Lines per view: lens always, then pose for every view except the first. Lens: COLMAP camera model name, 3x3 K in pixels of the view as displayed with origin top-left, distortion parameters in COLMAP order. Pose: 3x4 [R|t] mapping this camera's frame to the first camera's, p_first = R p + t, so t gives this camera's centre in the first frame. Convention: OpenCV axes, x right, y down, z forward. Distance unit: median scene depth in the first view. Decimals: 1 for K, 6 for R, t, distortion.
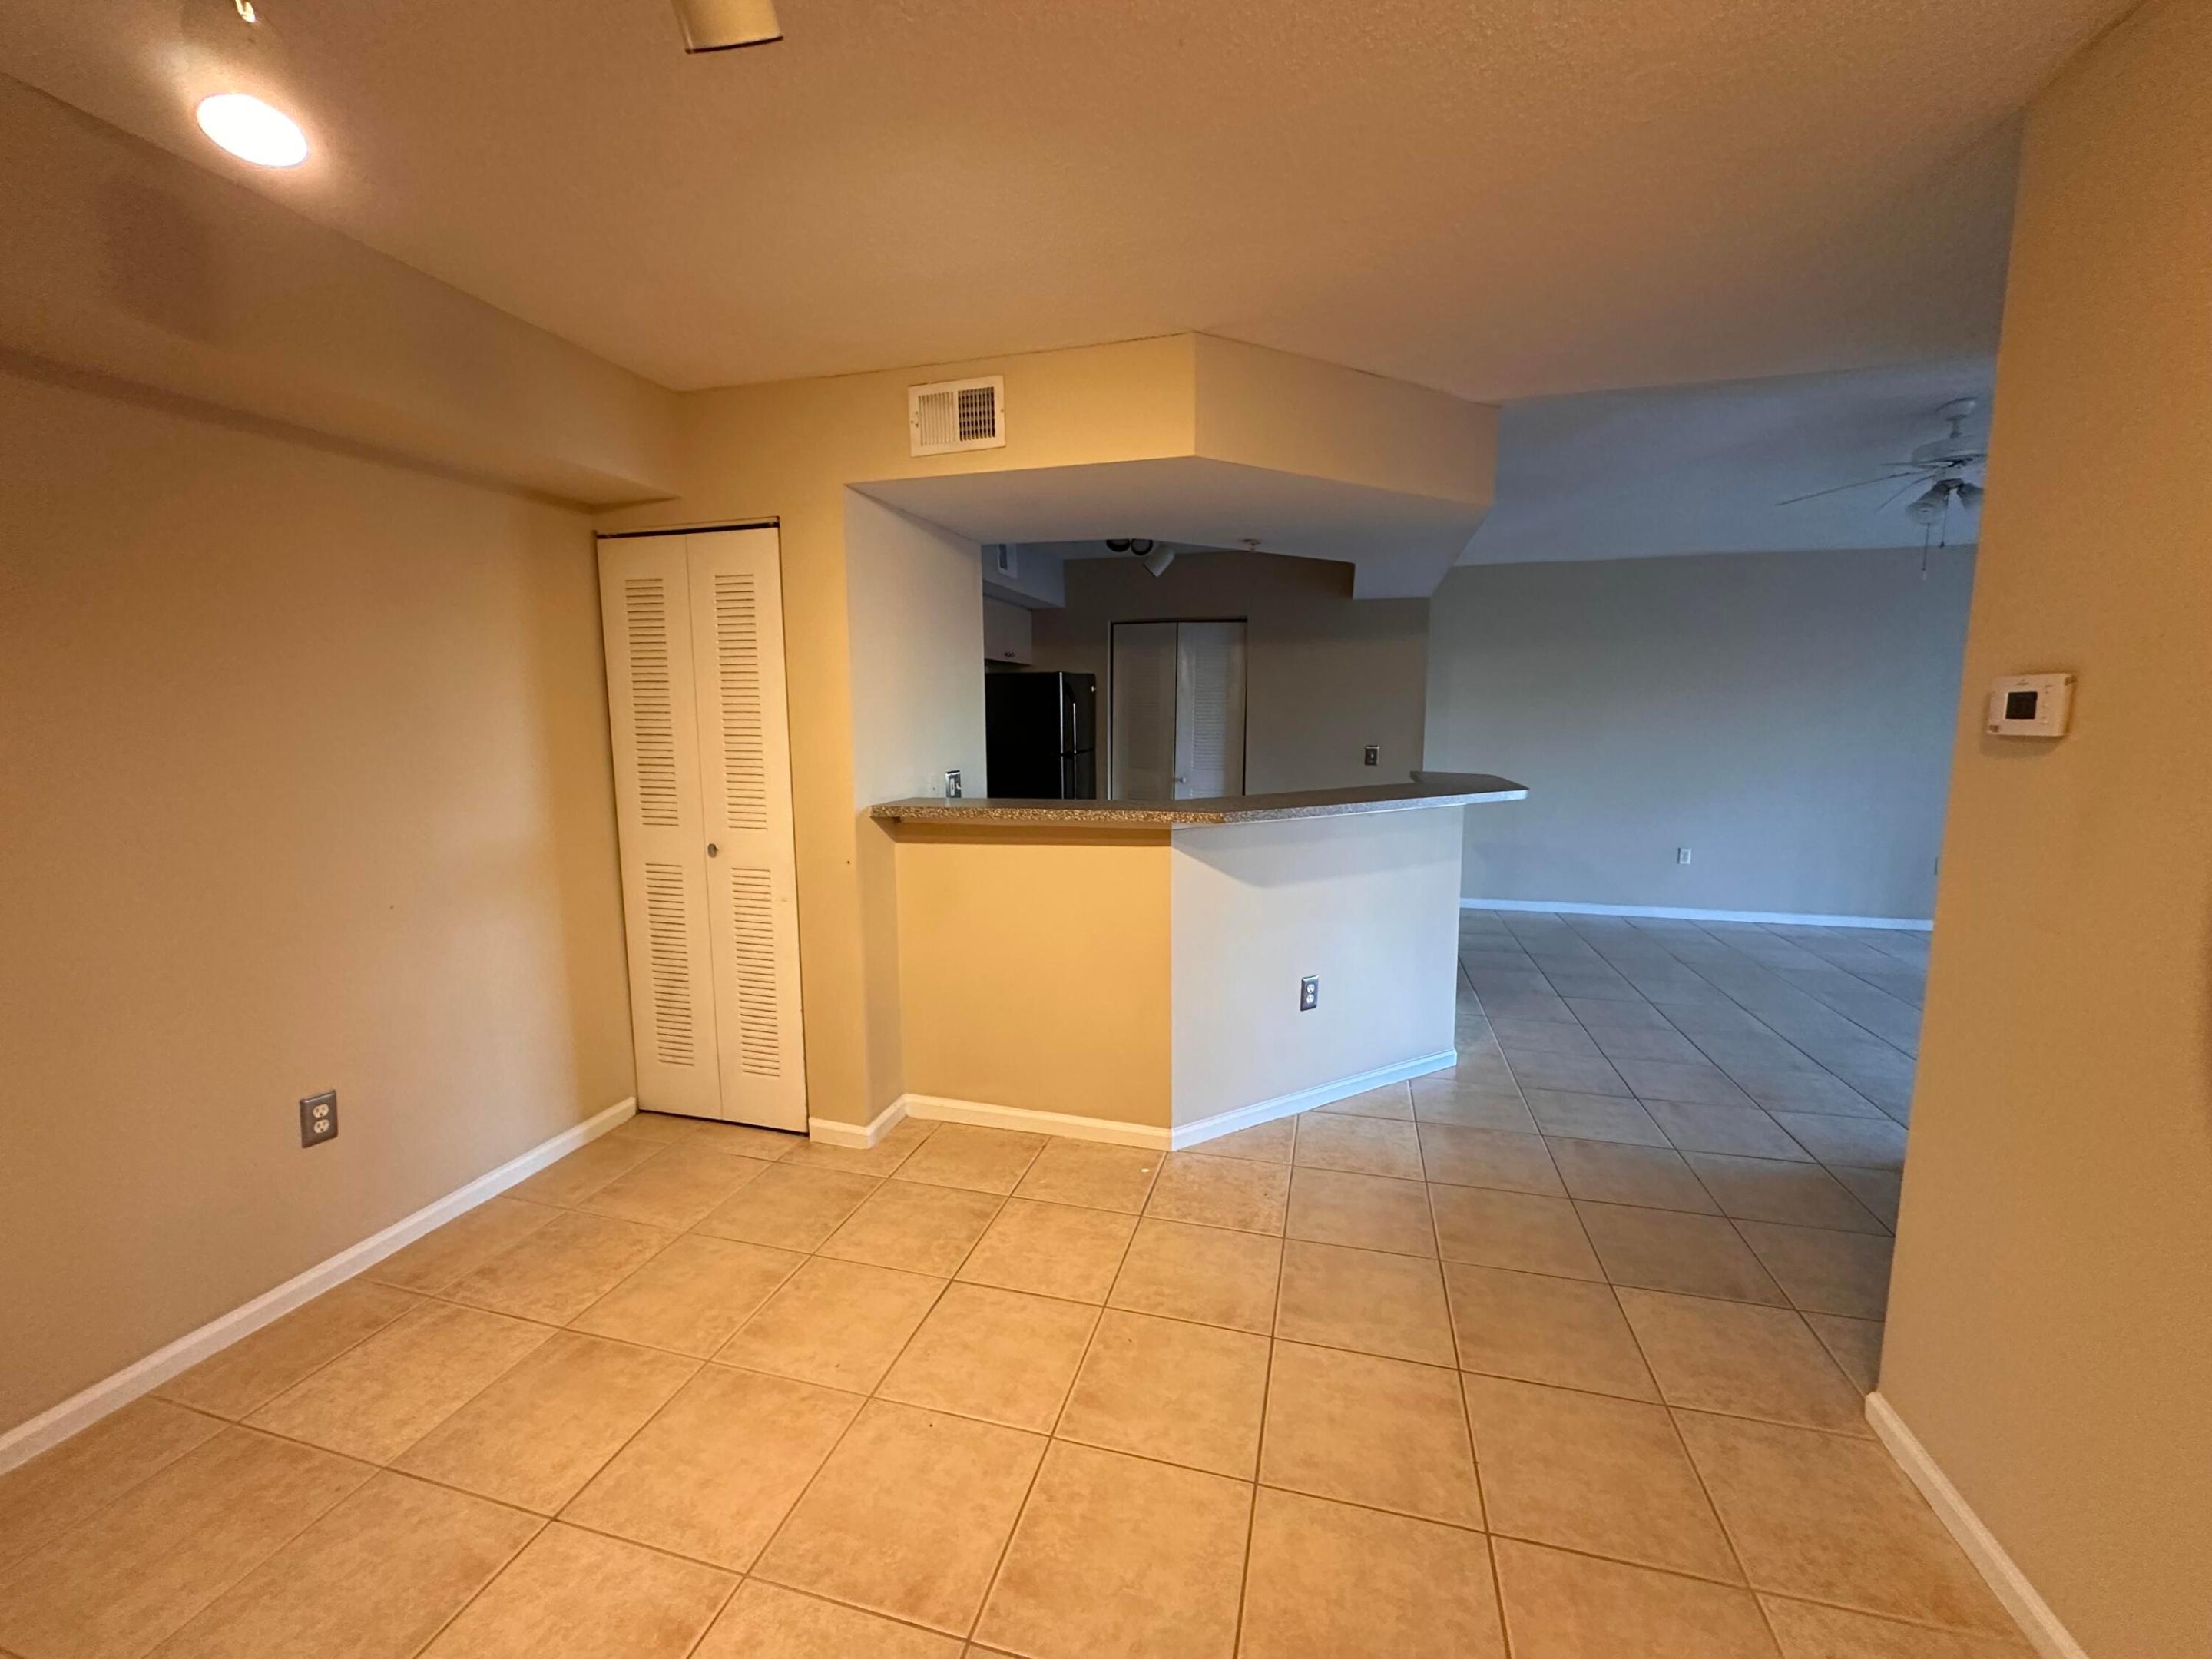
lens RADIAL K [[890.7, 0, 1090.7], [0, 890.7, 834.0], [0, 0, 1]] dist [-0.001715, -0.000202]
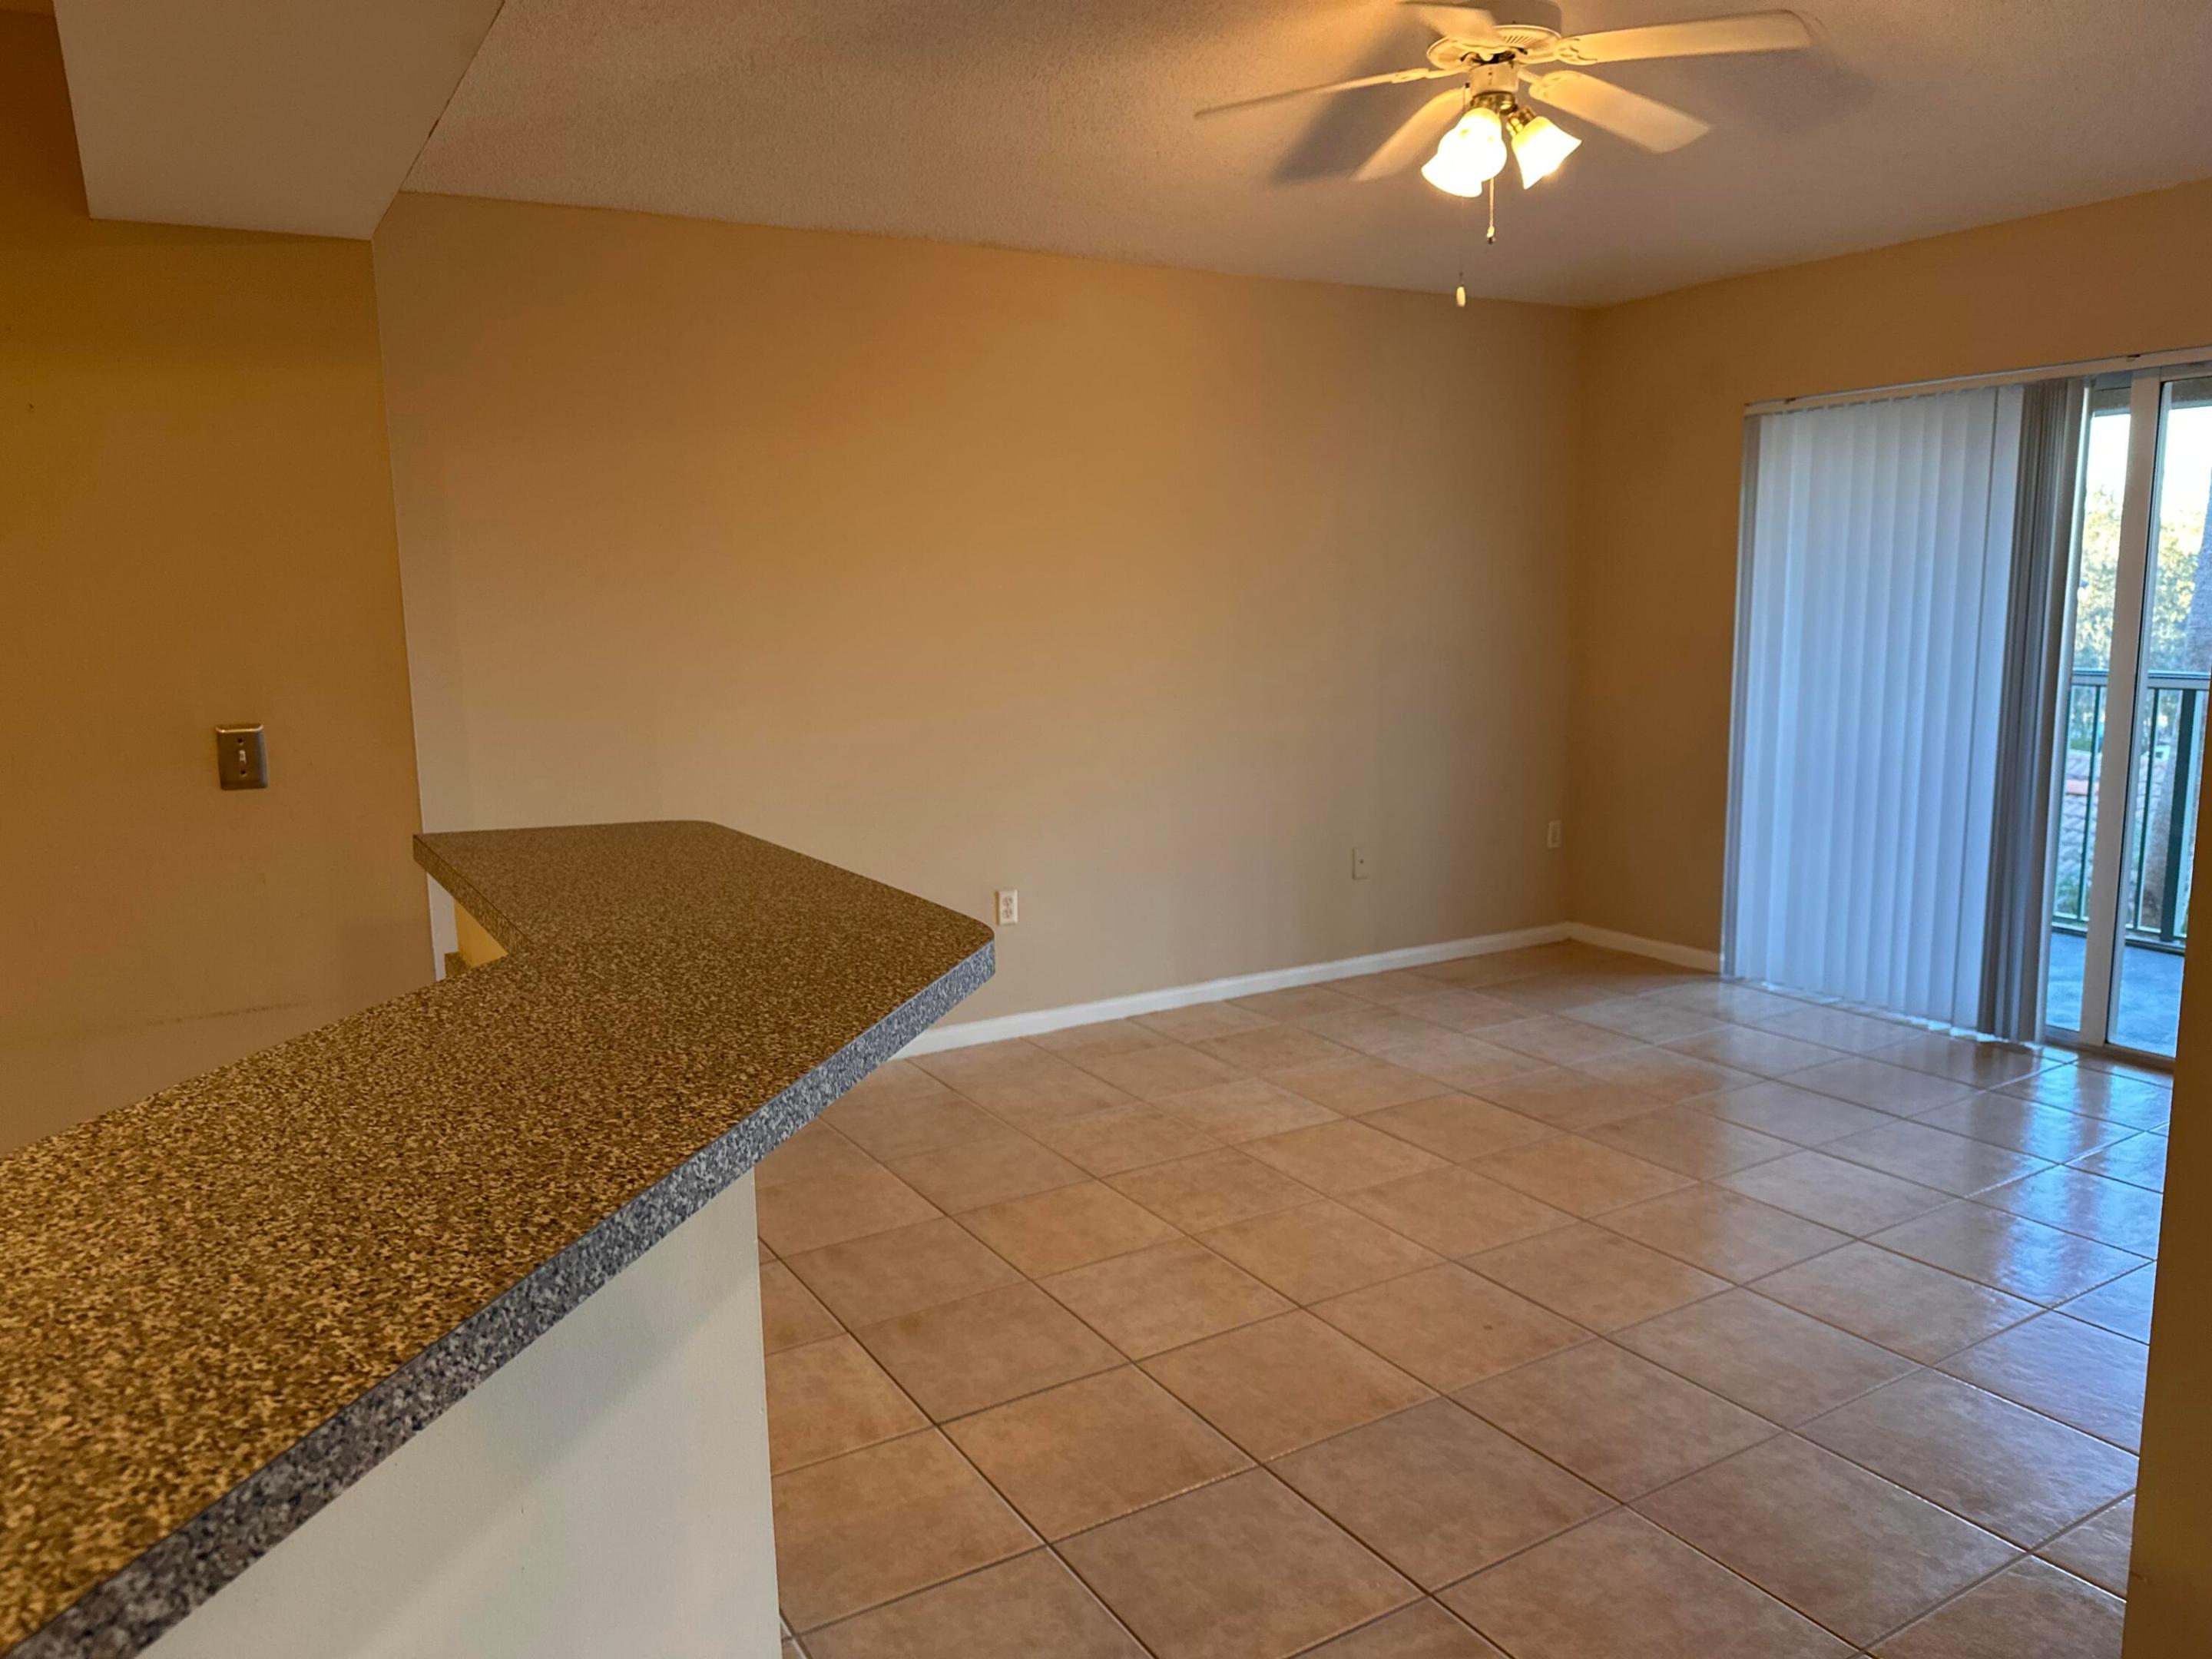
lens RADIAL K [[1562.5, 0, 1099.1], [0, 1562.5, 828.9], [0, 0, 1]] dist [0.003033, 0.000690]
pose [[0.679965, -0.115416, 0.724104, 0.150987], [0.098659, 0.992955, 0.065623, -0.072446], [-0.726577, 0.026818, 0.686562, 0.502351]]
